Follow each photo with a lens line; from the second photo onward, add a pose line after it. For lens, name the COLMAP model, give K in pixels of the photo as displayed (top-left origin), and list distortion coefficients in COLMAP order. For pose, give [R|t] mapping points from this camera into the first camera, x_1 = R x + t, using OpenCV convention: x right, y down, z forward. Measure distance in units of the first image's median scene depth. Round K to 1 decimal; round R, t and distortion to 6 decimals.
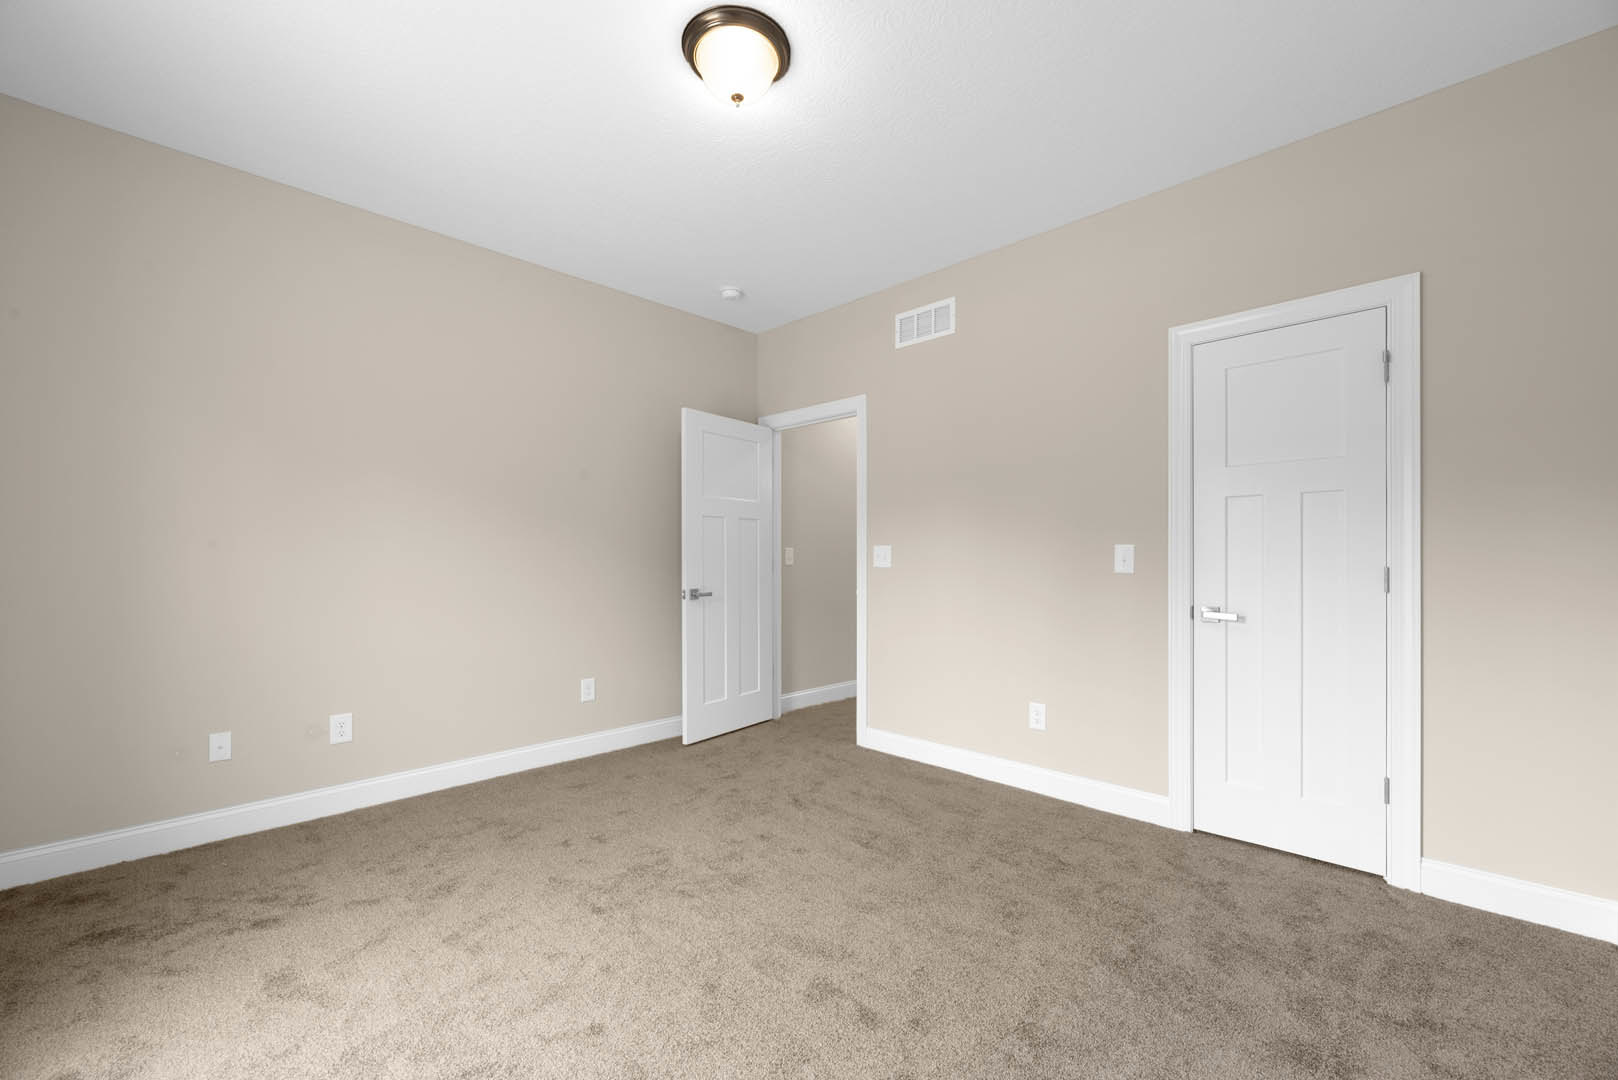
lens RADIAL K [[651.4, 0, 804.8], [0, 651.4, 544.2], [0, 0, 1]] dist [-0.002961, 0.000031]
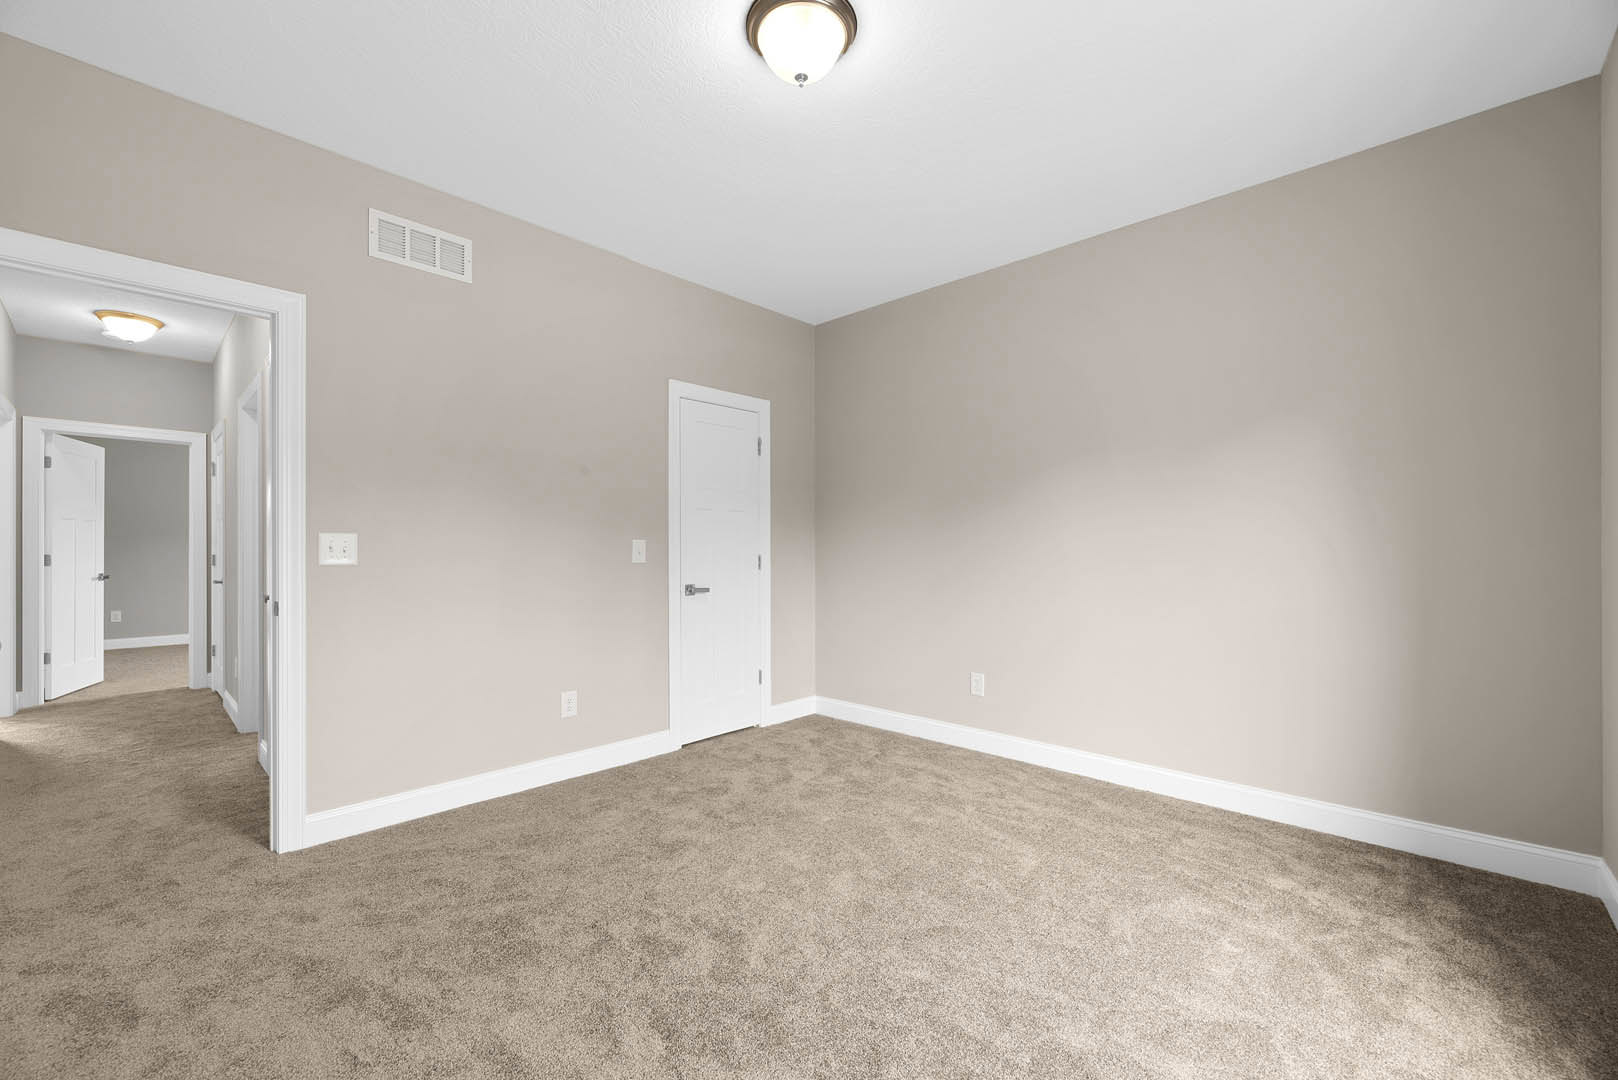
lens RADIAL K [[651.4, 0, 804.8], [0, 651.4, 544.2], [0, 0, 1]] dist [-0.002961, 0.000031]
pose [[-0.008348, 0.017257, 0.999816, -0.747574], [-0.010868, 0.999790, -0.017347, 0.027416], [-0.999906, -0.011011, -0.008159, 0.701432]]
